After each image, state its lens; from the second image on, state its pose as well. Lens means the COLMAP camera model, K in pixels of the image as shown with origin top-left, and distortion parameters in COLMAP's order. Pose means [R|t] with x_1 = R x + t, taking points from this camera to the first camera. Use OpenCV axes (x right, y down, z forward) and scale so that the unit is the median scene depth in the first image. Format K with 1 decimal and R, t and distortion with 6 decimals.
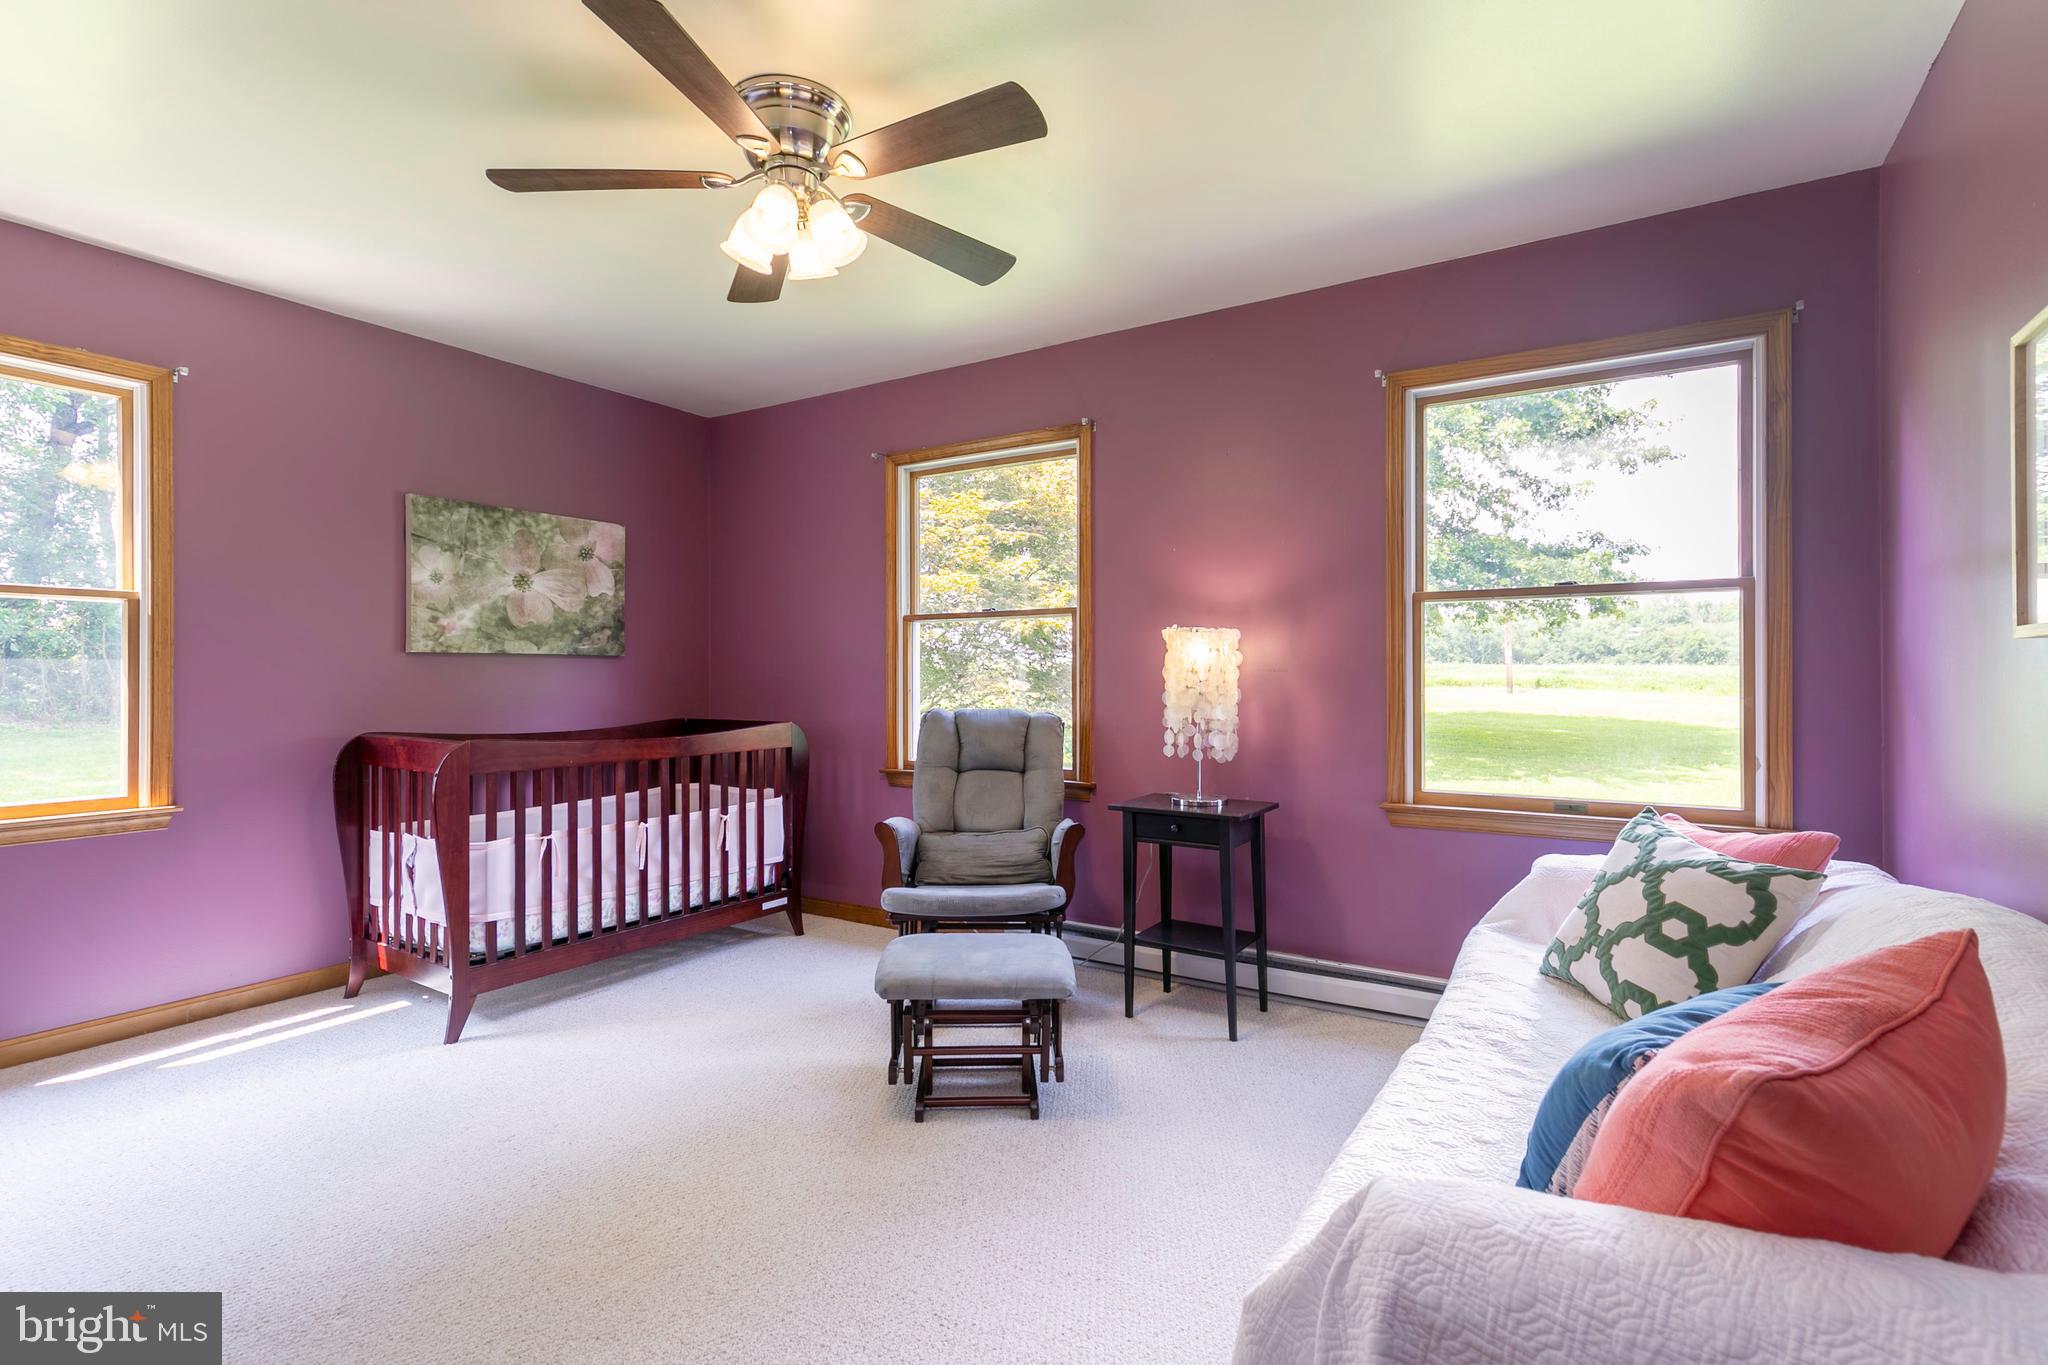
lens RADIAL K [[923.0, 0, 1035.6], [0, 923.0, 685.5], [0, 0, 1]] dist [0.008933, -0.002703]
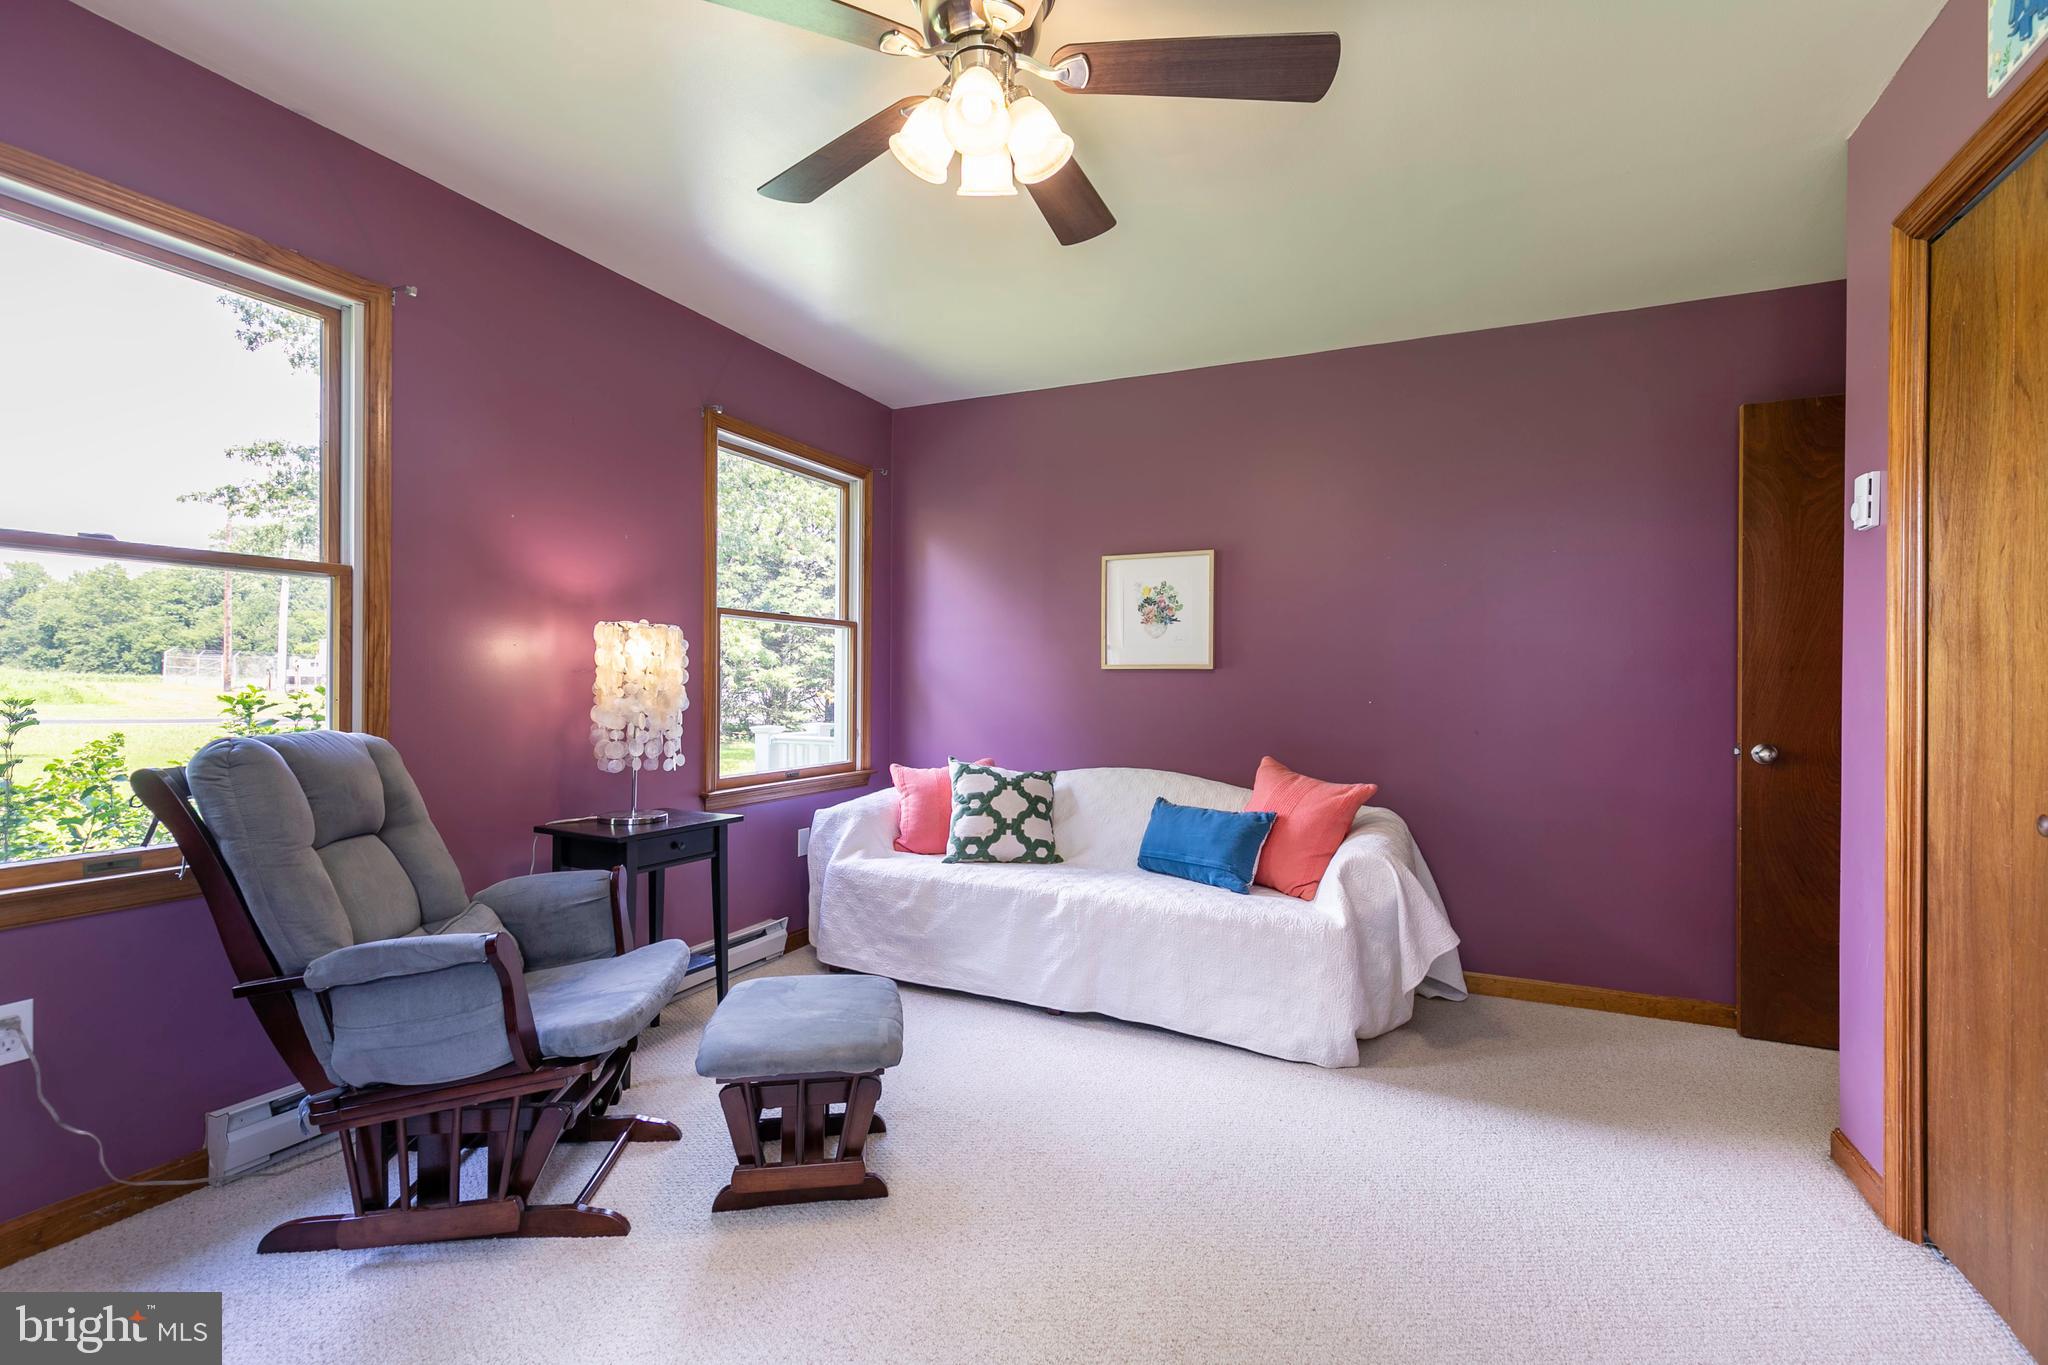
lens RADIAL K [[923.0, 0, 1027.6], [0, 923.0, 684.2], [0, 0, 1]] dist [0.008933, -0.002703]
pose [[-0.121788, 0.002953, 0.992552, -0.919476], [0.004495, 0.999987, -0.002424, -0.000982], [-0.992546, 0.004167, -0.121799, 0.899602]]
